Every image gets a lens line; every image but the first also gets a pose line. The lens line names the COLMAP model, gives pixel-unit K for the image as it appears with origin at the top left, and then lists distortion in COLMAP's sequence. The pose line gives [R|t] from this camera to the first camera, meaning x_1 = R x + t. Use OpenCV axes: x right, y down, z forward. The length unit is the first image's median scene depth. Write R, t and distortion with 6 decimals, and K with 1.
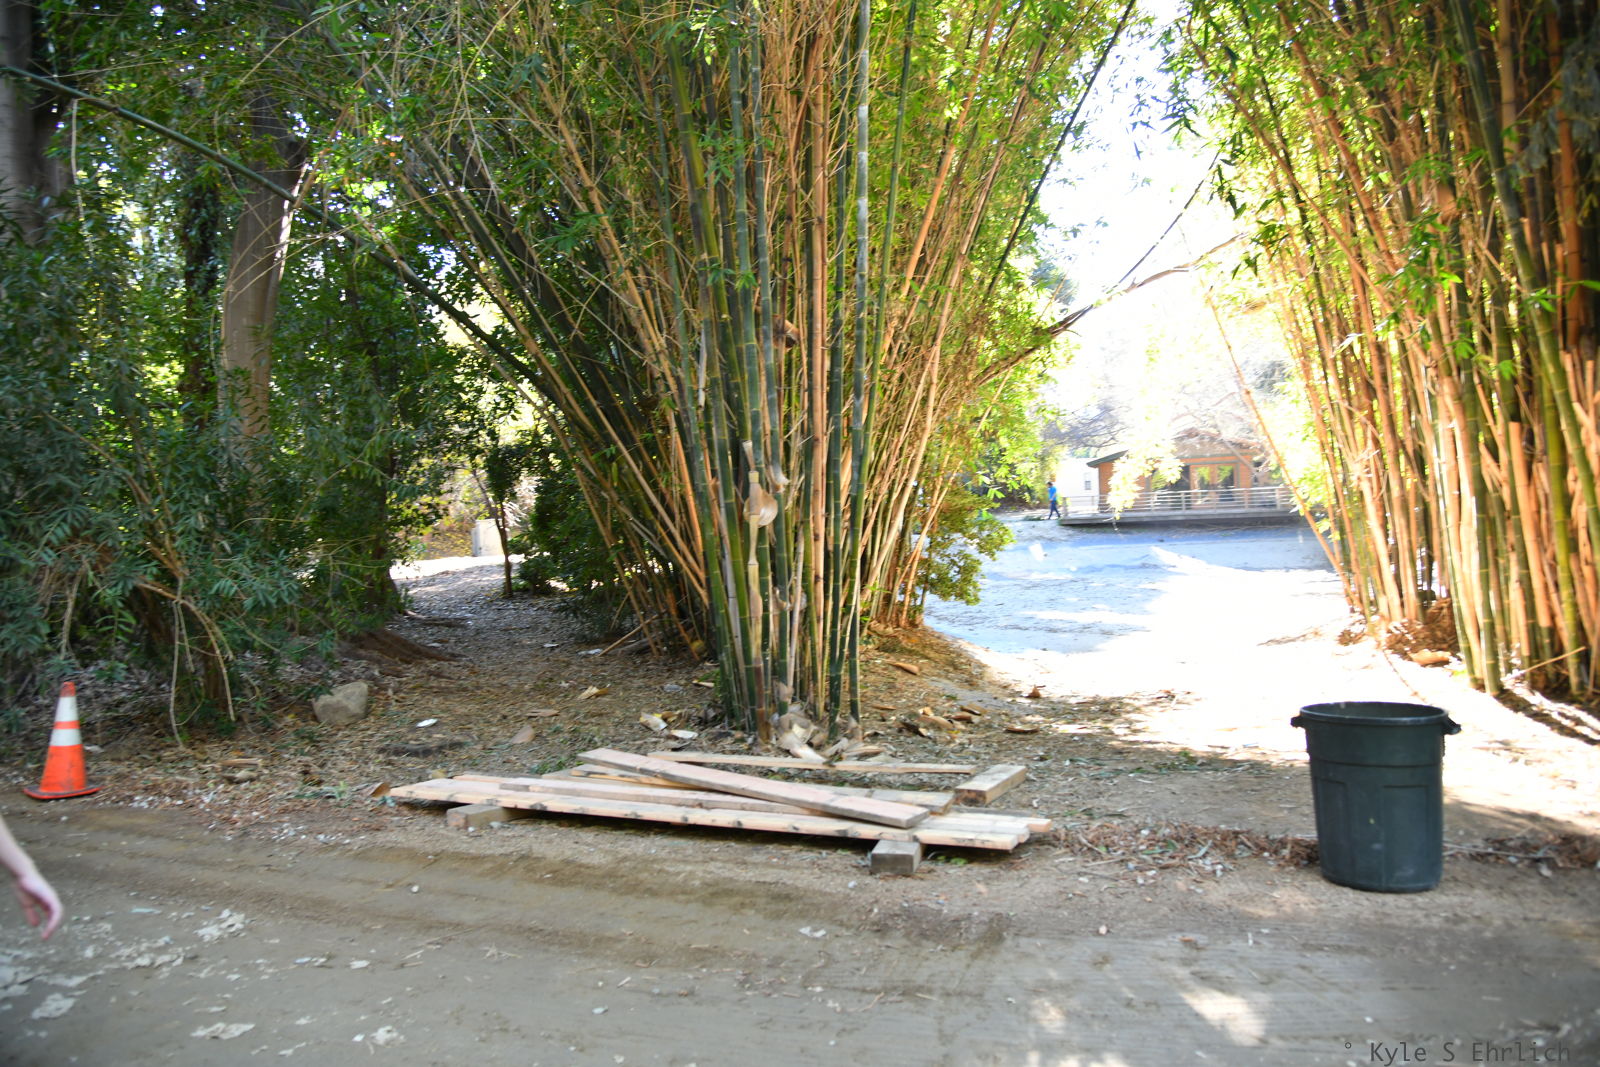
lens RADIAL K [[1116.4, 0, 800.7], [0, 1116.4, 539.5], [0, 0, 1]] dist [-0.025914, 0.005606]
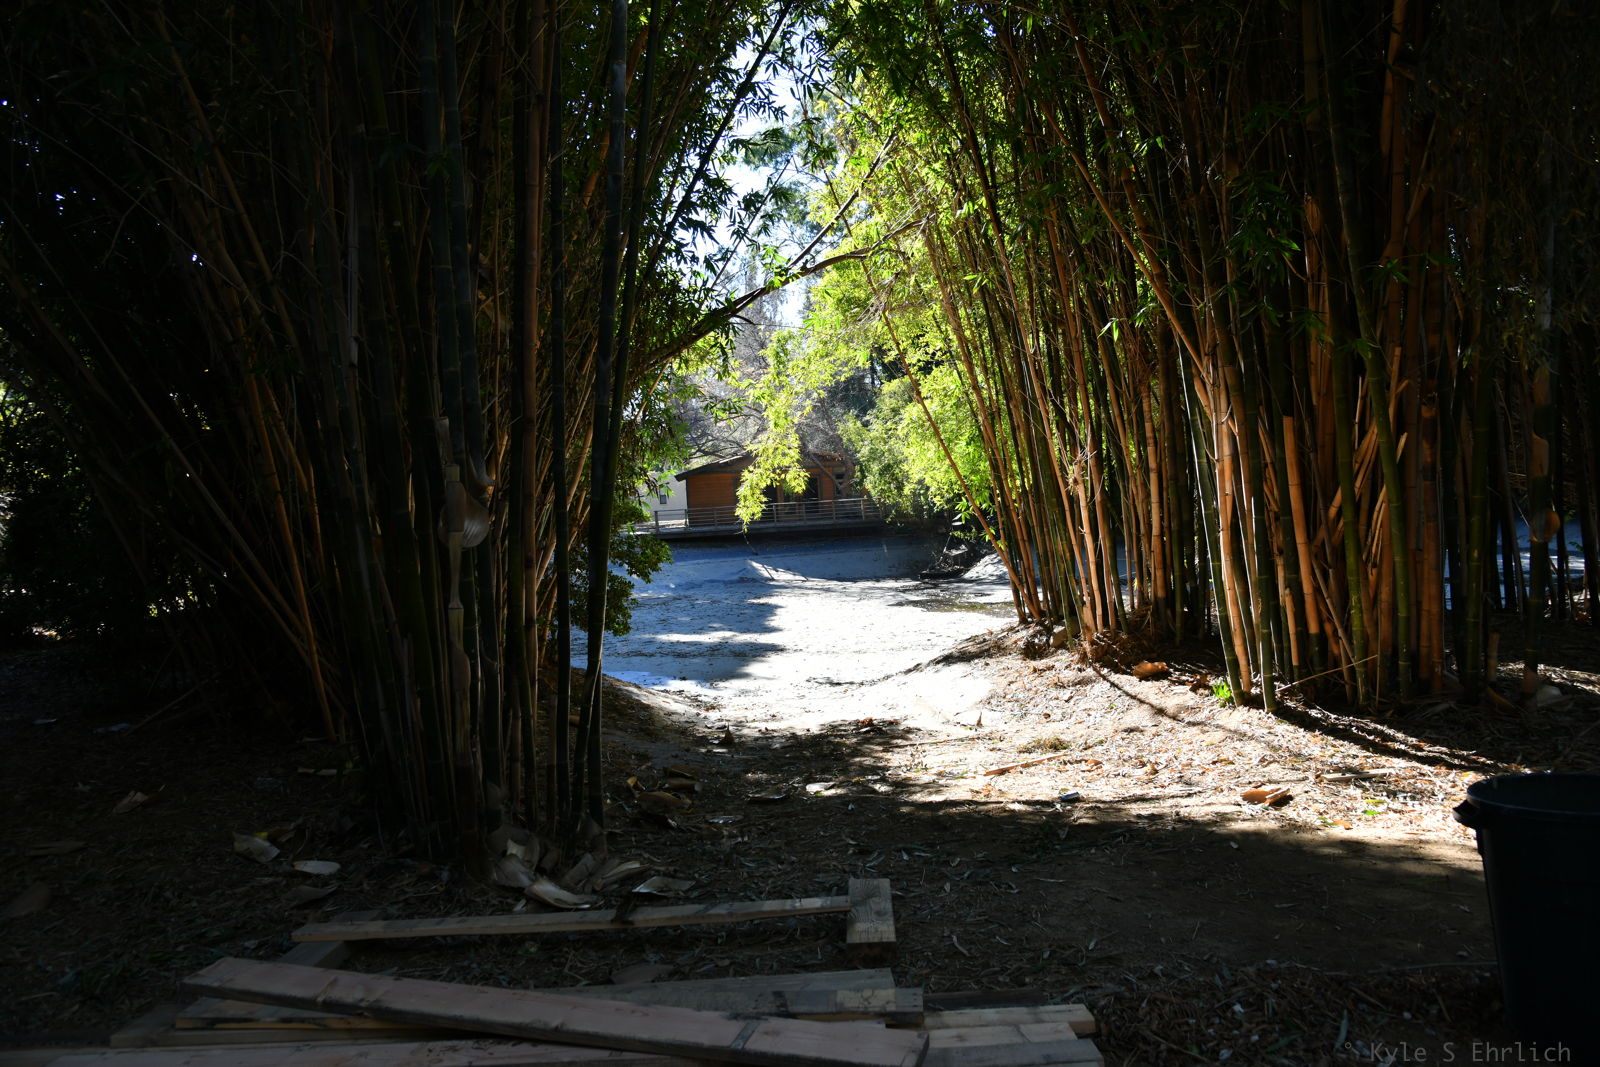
lens RADIAL K [[1116.4, 0, 801.1], [0, 1116.4, 531.6], [0, 0, 1]] dist [-0.025914, 0.005606]
pose [[0.921060, -0.019006, 0.388957, -0.073436], [0.027594, 0.999483, -0.016503, -0.003769], [-0.388442, 0.025933, 0.921108, 0.222705]]
